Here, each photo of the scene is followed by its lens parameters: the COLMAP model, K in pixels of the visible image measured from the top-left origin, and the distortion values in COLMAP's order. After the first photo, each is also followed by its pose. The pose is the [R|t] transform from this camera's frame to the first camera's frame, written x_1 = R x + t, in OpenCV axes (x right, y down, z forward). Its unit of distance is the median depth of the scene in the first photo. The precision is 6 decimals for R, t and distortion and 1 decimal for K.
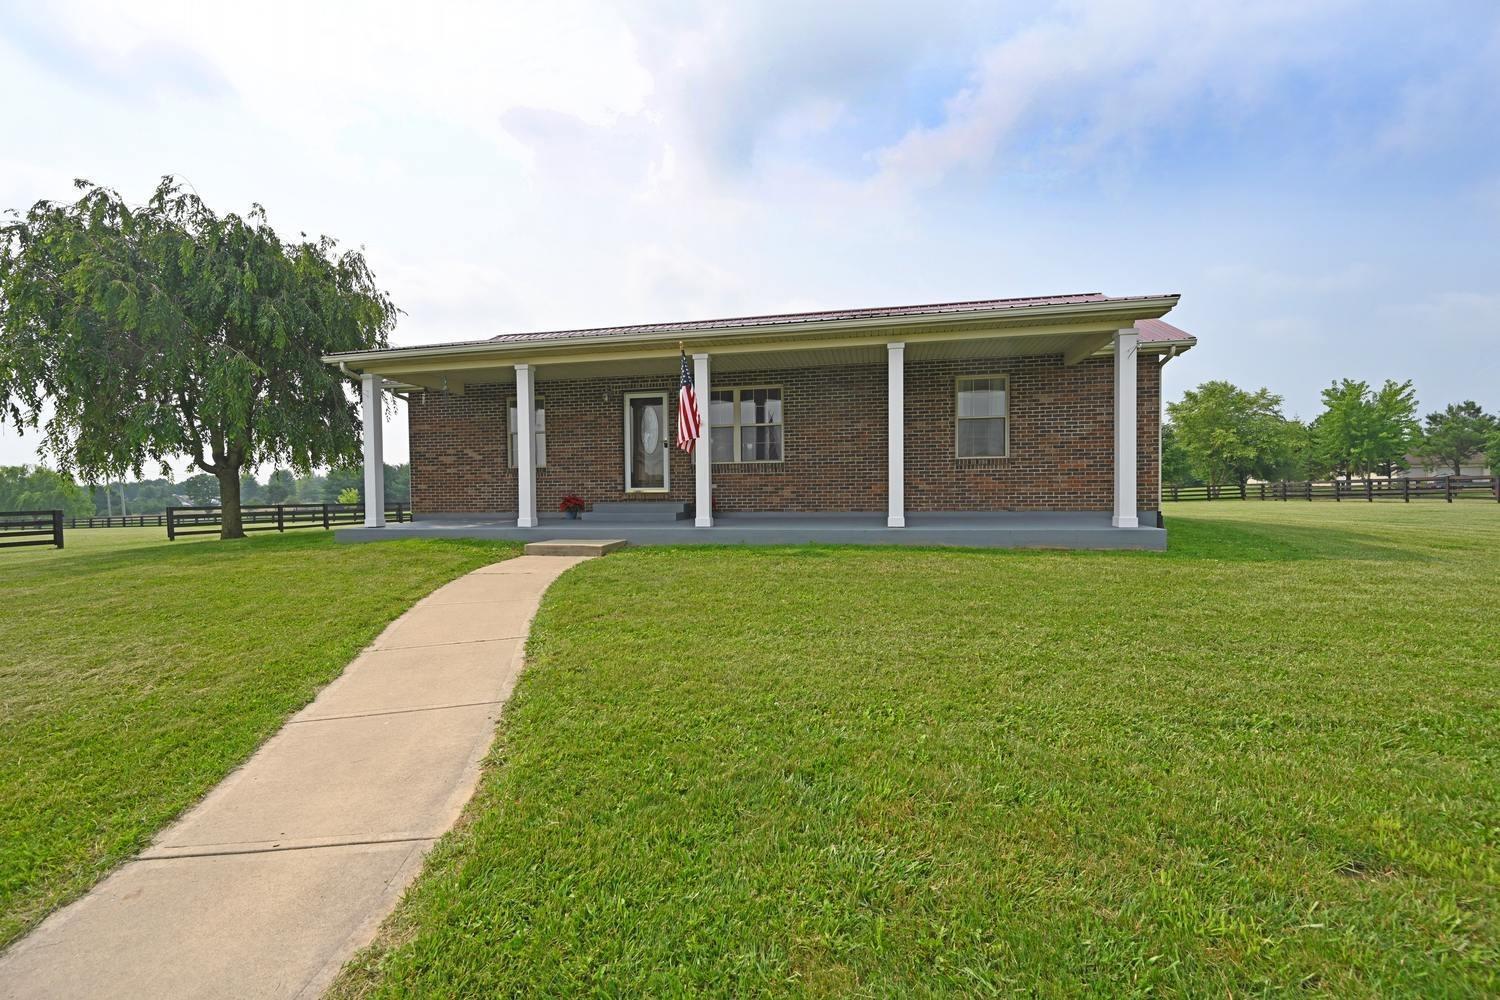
lens RADIAL K [[598.6, 0, 748.3], [0, 598.6, 503.2], [0, 0, 1]] dist [-0.000875, -0.000316]
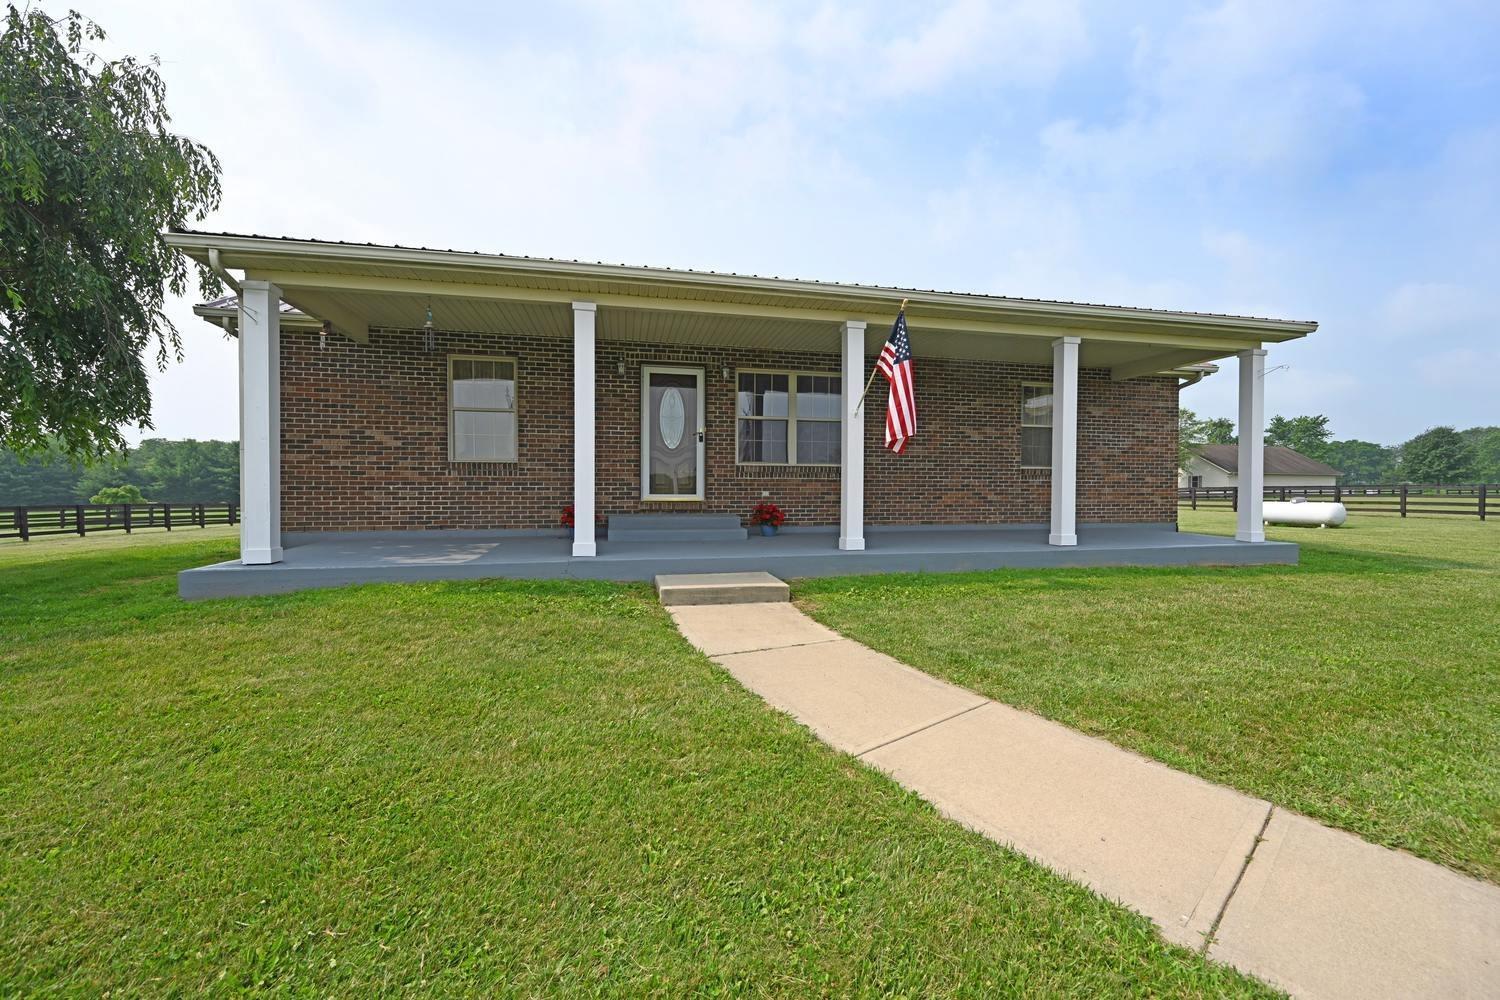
lens RADIAL K [[598.6, 0, 747.6], [0, 598.6, 497.1], [0, 0, 1]] dist [-0.000875, -0.000316]
pose [[0.907969, 0.008098, 0.418959, -0.397993], [-0.002893, 0.999911, -0.013057, -0.012982], [-0.419028, 0.010643, 0.907911, 0.283582]]
